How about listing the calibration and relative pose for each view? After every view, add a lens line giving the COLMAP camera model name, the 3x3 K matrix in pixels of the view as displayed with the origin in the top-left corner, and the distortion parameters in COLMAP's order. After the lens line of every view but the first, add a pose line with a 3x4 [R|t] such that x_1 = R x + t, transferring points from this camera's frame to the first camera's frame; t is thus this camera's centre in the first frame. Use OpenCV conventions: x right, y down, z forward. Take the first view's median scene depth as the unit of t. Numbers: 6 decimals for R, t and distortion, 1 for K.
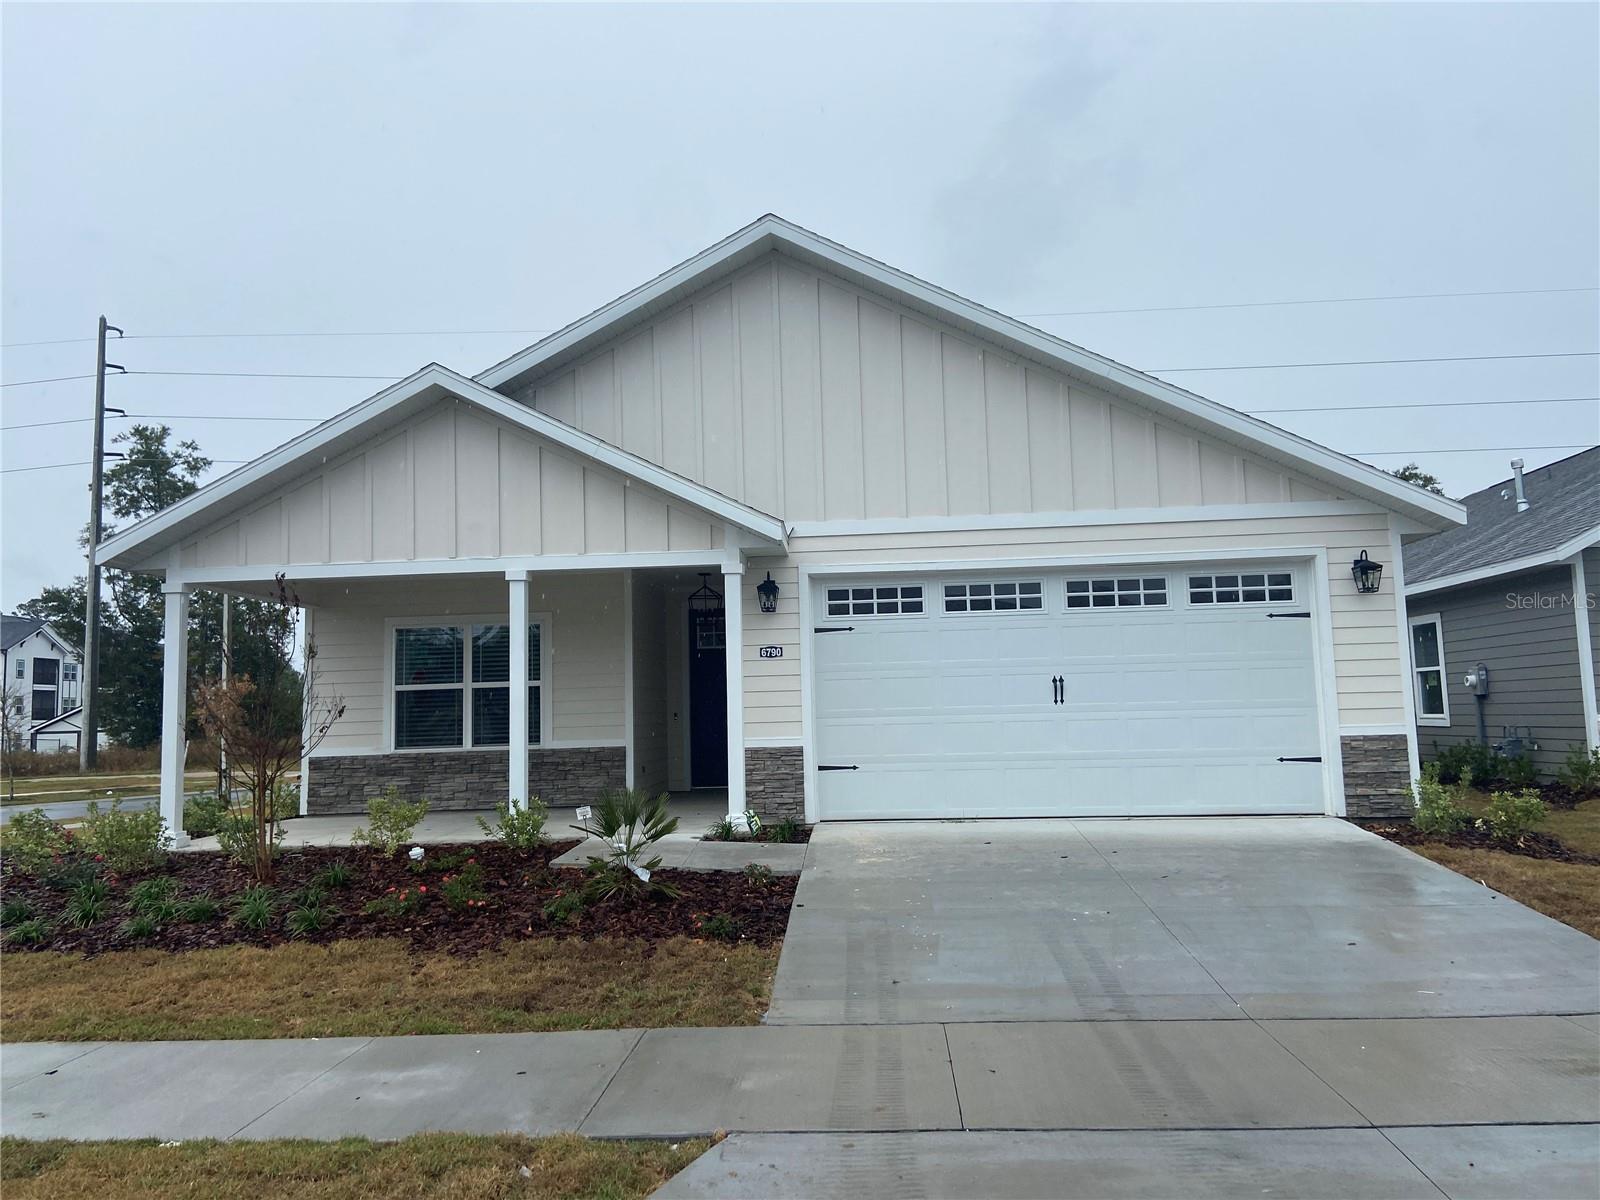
lens RADIAL K [[1216.0, 0, 806.9], [0, 1216.0, 605.8], [0, 0, 1]] dist [0.088436, -0.104151]
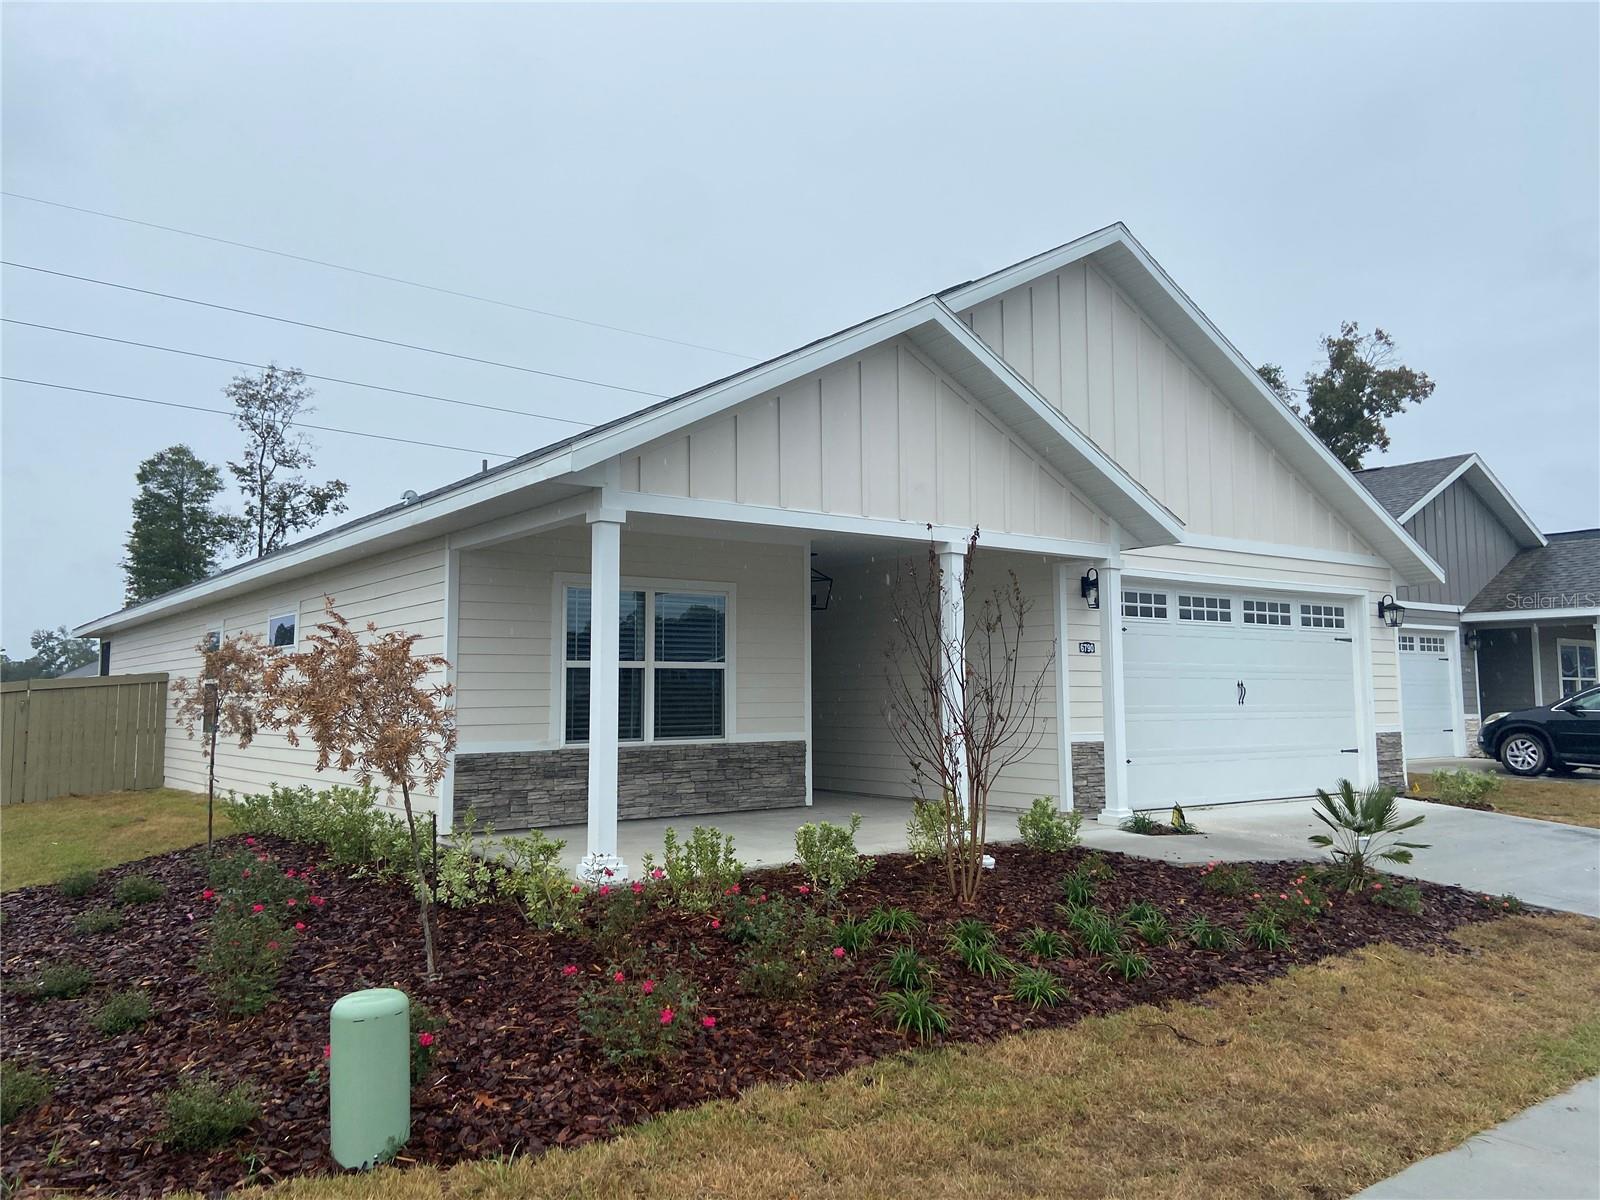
lens RADIAL K [[1216.0, 0, 802.4], [0, 1216.0, 591.9], [0, 0, 1]] dist [0.088436, -0.104151]
pose [[0.747189, 0.079450, 0.659846, -0.883674], [-0.075963, 0.996532, -0.033972, 0.044238], [-0.660256, -0.024740, 0.750633, 0.394997]]
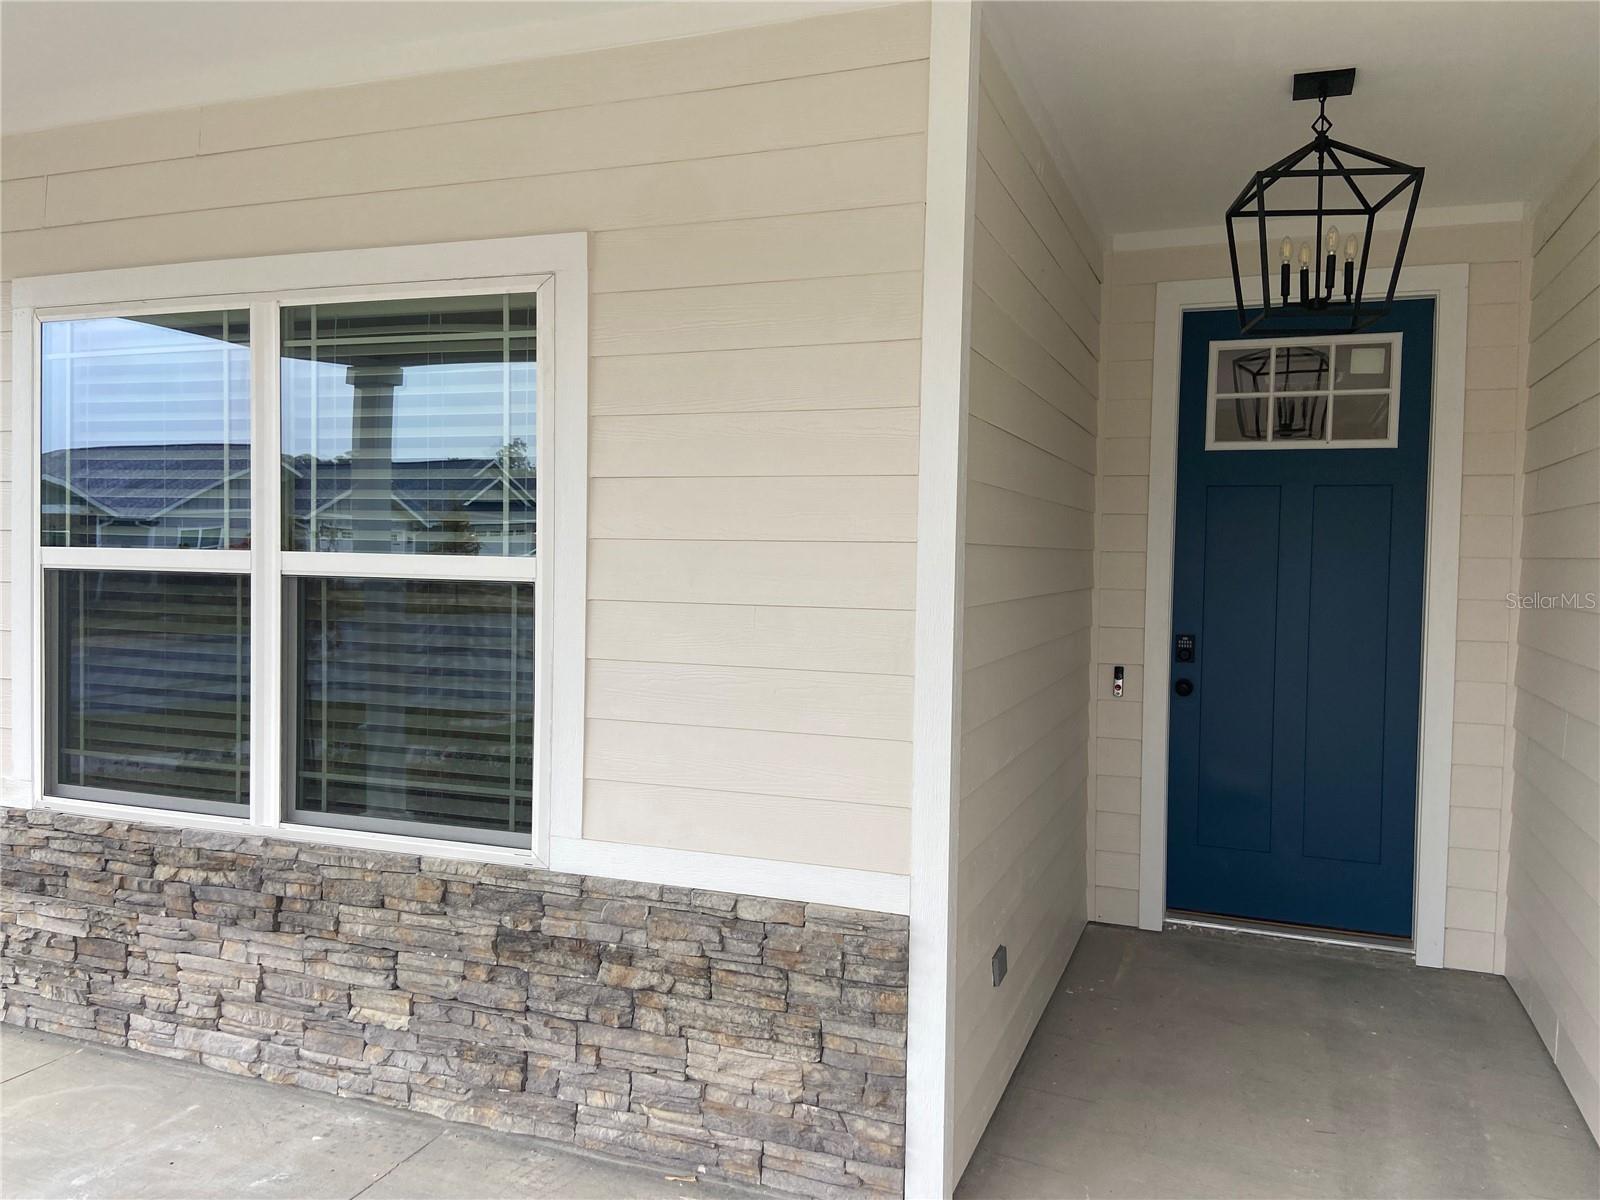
lens RADIAL K [[1216.0, 0, 805.3], [0, 1216.0, 594.1], [0, 0, 1]] dist [0.088436, -0.104151]
pose [[0.954633, 0.053762, -0.292893, -0.130236], [-0.016733, 0.991698, 0.127496, 0.047016], [0.297315, -0.116811, 0.947607, 0.965118]]
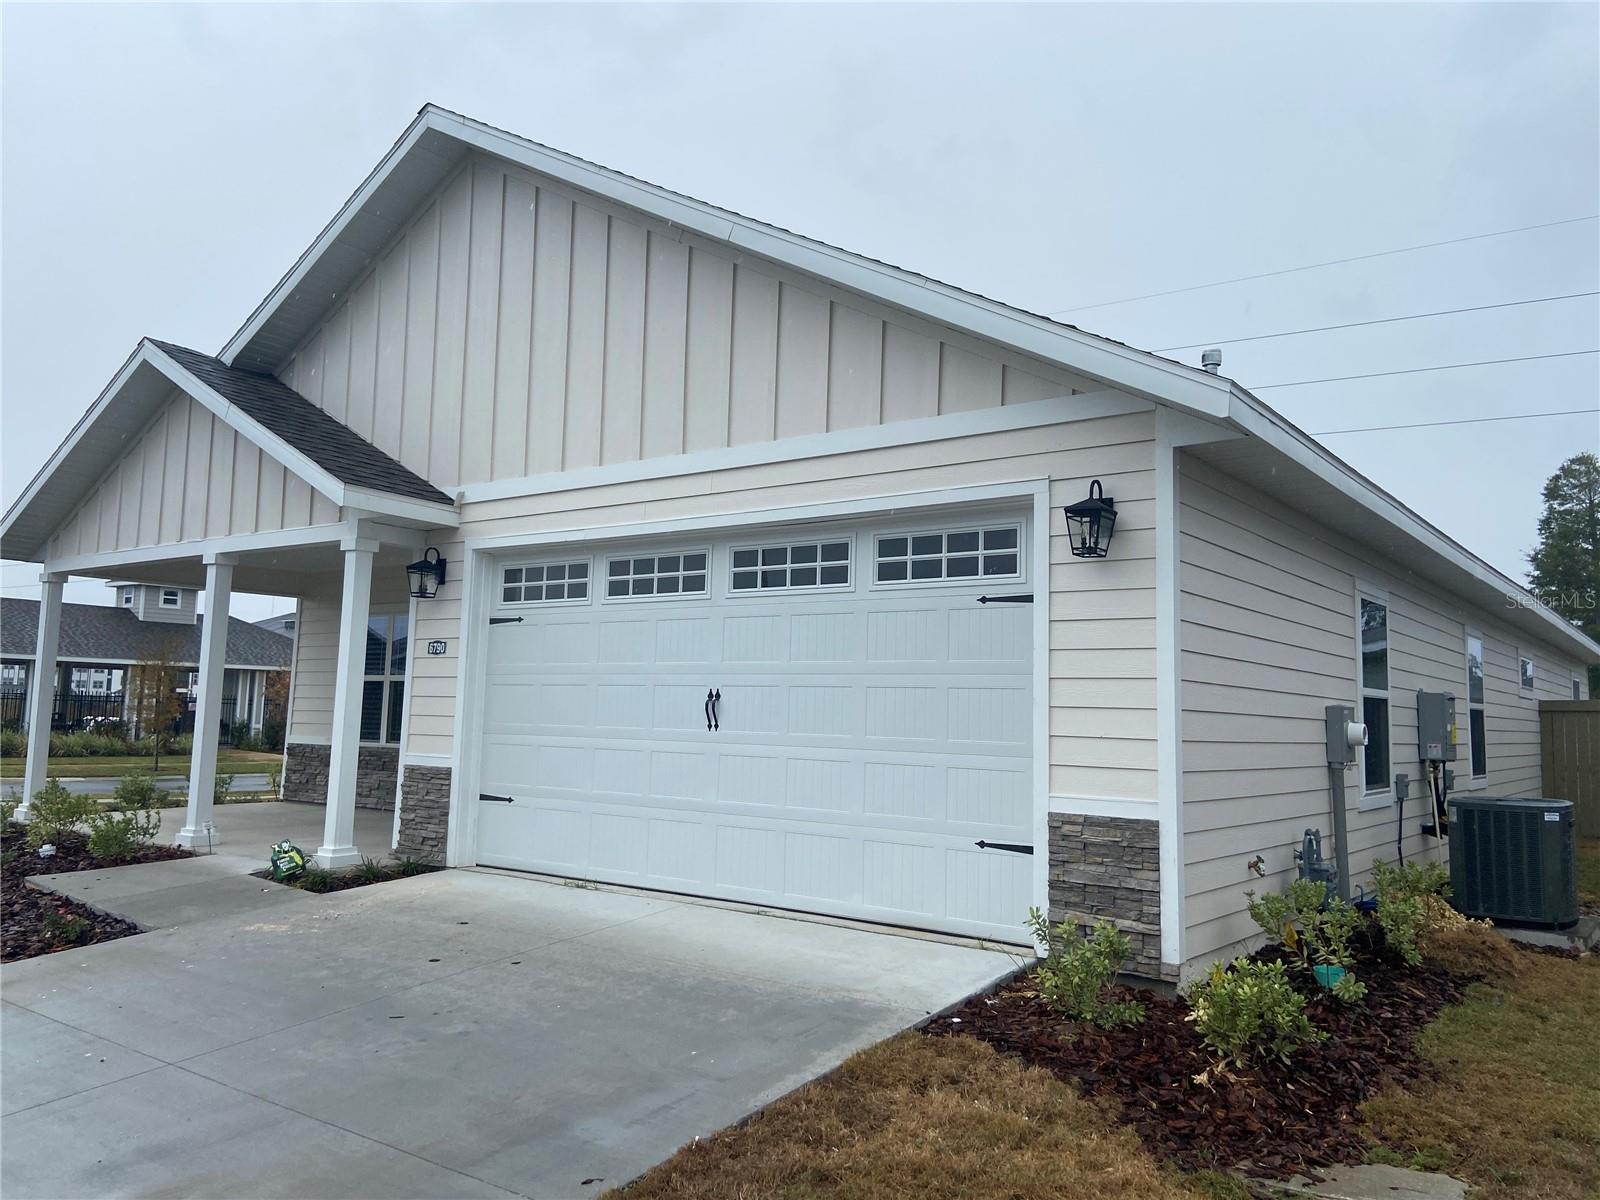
lens RADIAL K [[1216.0, 0, 809.4], [0, 1216.0, 592.7], [0, 0, 1]] dist [0.088436, -0.104151]
pose [[0.840669, -0.007131, -0.541503, 0.617059], [0.004661, 0.999972, -0.005933, 0.007586], [0.541530, 0.002463, 0.840678, 0.451750]]
